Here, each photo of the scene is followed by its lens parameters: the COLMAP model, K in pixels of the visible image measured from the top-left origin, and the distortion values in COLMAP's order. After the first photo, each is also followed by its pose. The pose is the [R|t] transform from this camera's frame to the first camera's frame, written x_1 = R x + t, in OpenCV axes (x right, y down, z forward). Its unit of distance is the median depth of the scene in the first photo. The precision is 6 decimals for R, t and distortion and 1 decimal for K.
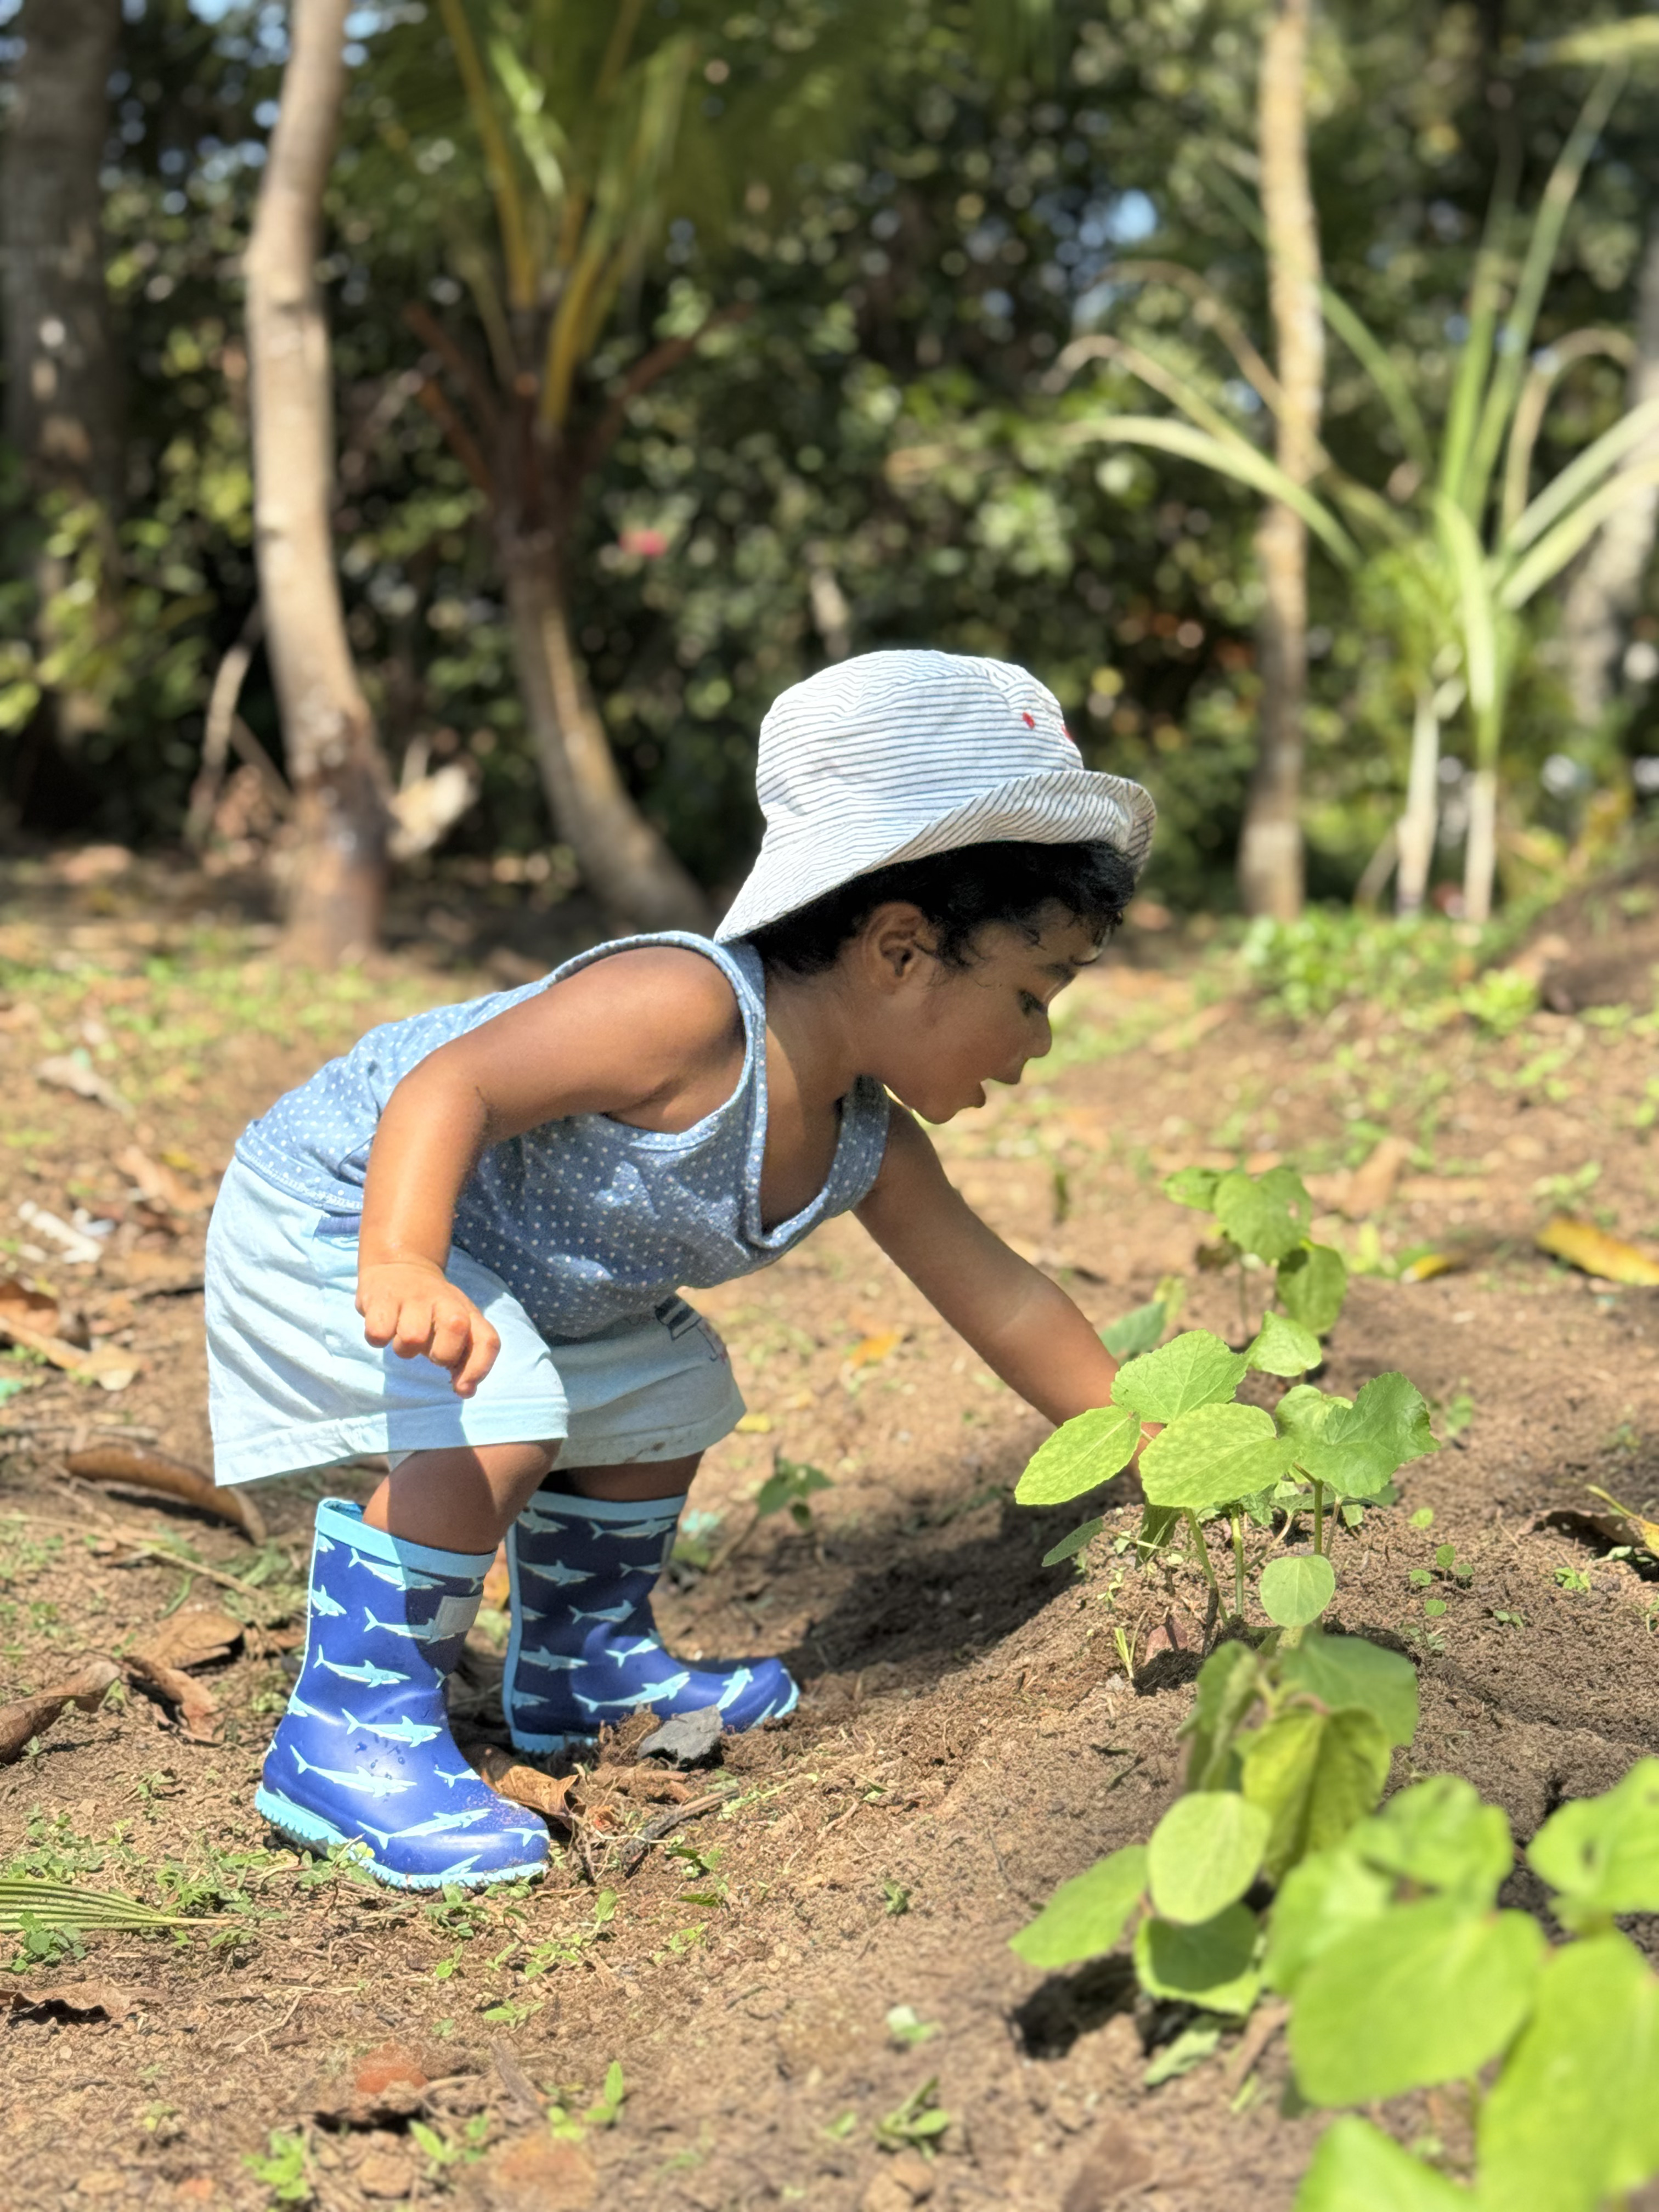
lens RADIAL K [[3207.2, 0, 883.5], [0, 3207.2, 1105.4], [0, 0, 1]] dist [0.075891, 0.000000]
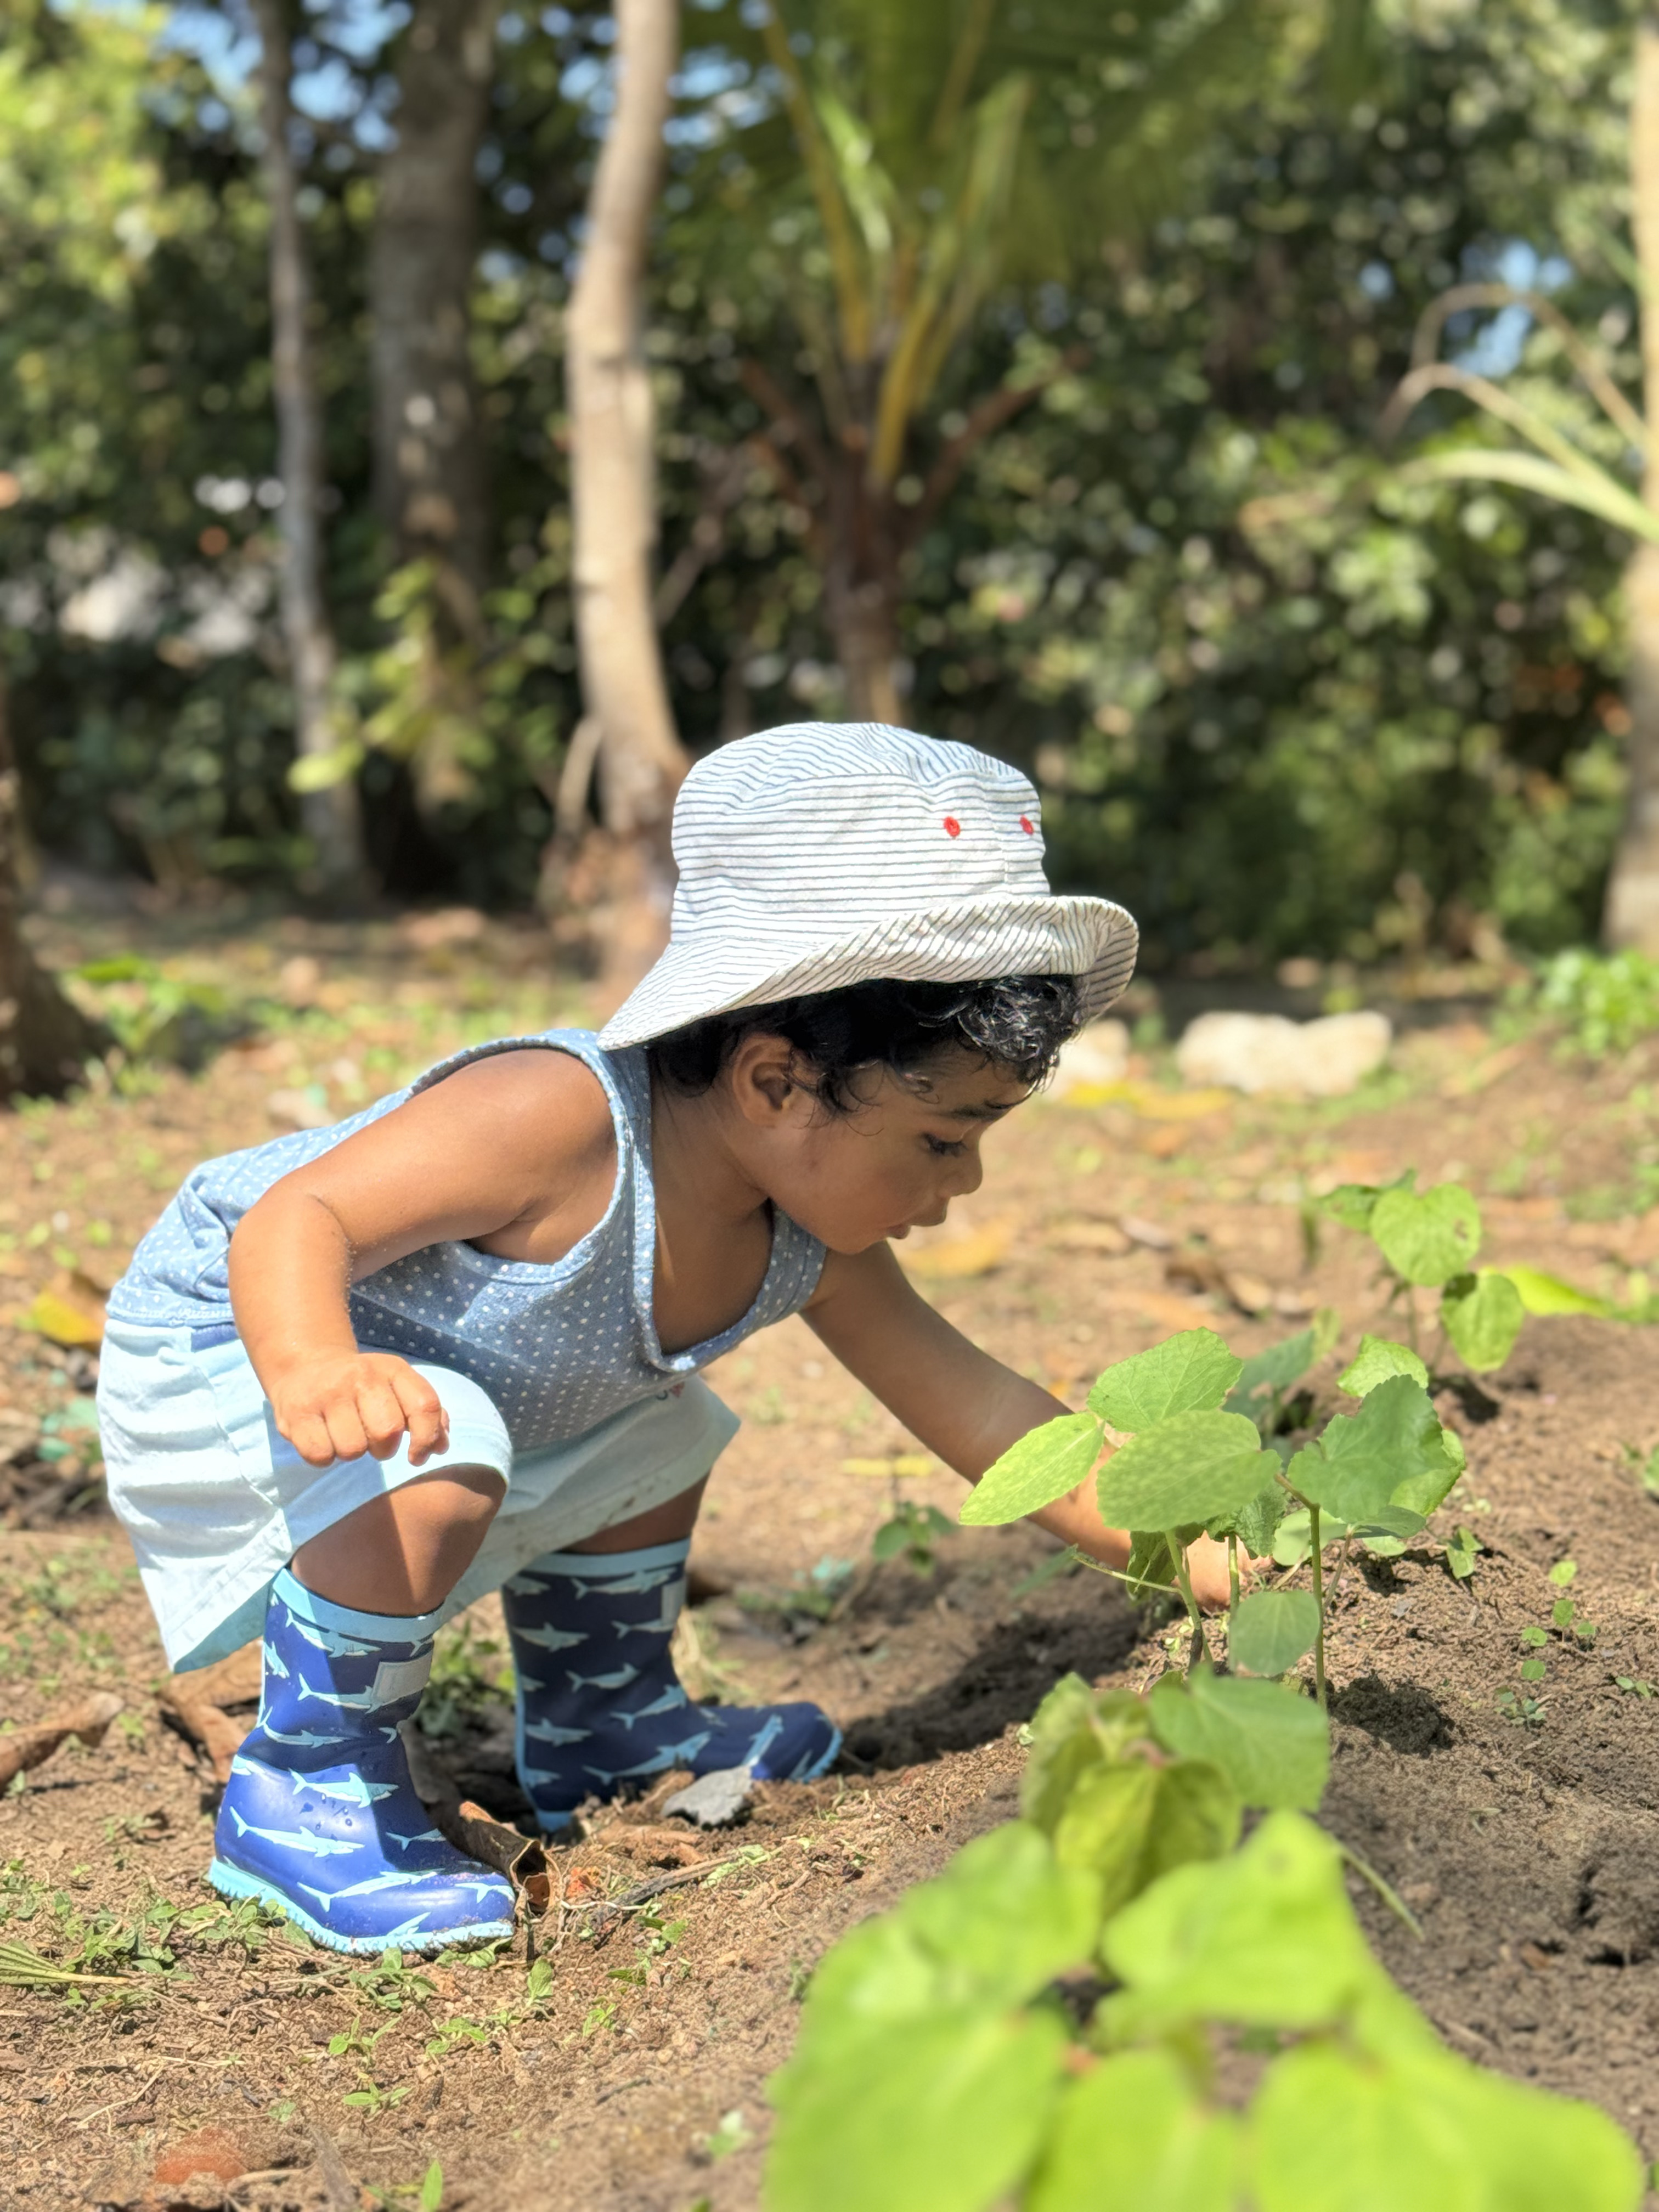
lens RADIAL K [[3207.2, 0, 850.1], [0, 3207.2, 1108.6], [0, 0, 1]] dist [0.075891, 0.000000]
pose [[0.990452, 0.003090, -0.137824, 0.080111], [-0.006496, 0.999684, -0.024272, 0.021178], [0.137705, 0.024936, 0.990159, 0.089926]]
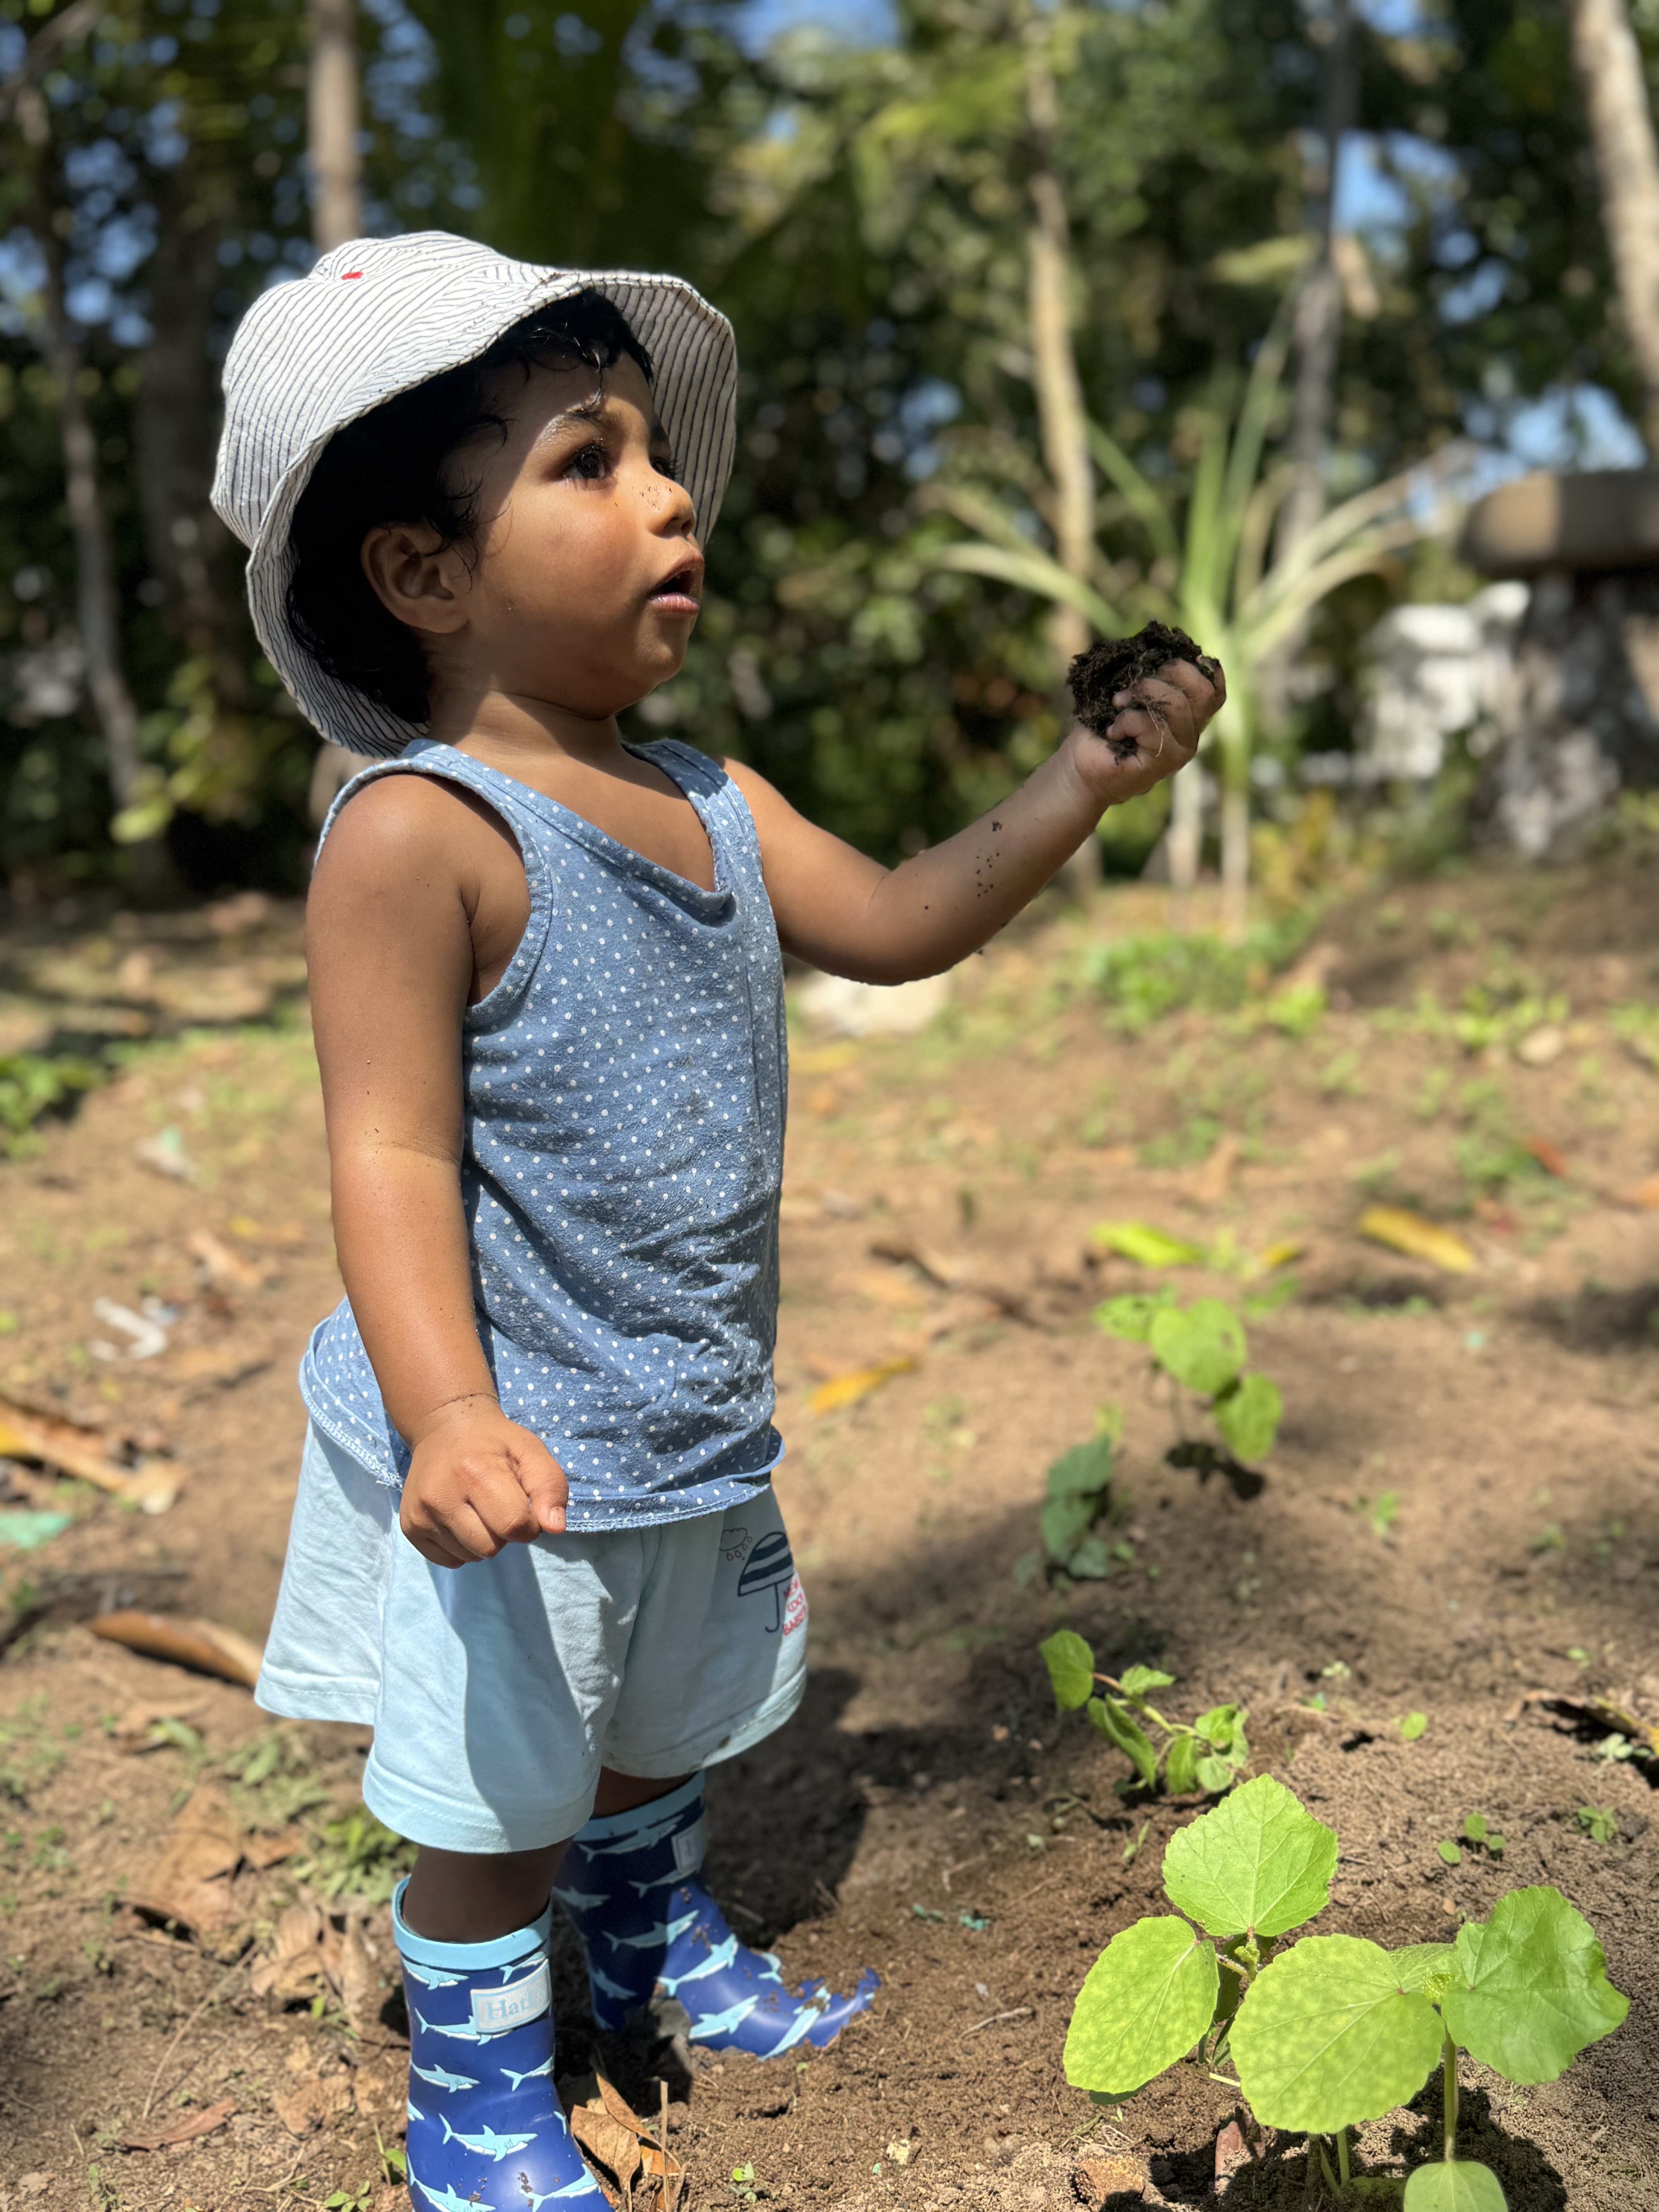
lens RADIAL K [[2103.6, 0, 865.9], [0, 2103.6, 1094.8], [0, 0, 1]] dist [0.005266, 0.000000]
pose [[0.997518, -0.065852, 0.024913, -0.002240], [0.064607, 0.996764, 0.047838, -0.086559], [-0.027982, -0.046109, 0.998544, 0.311792]]
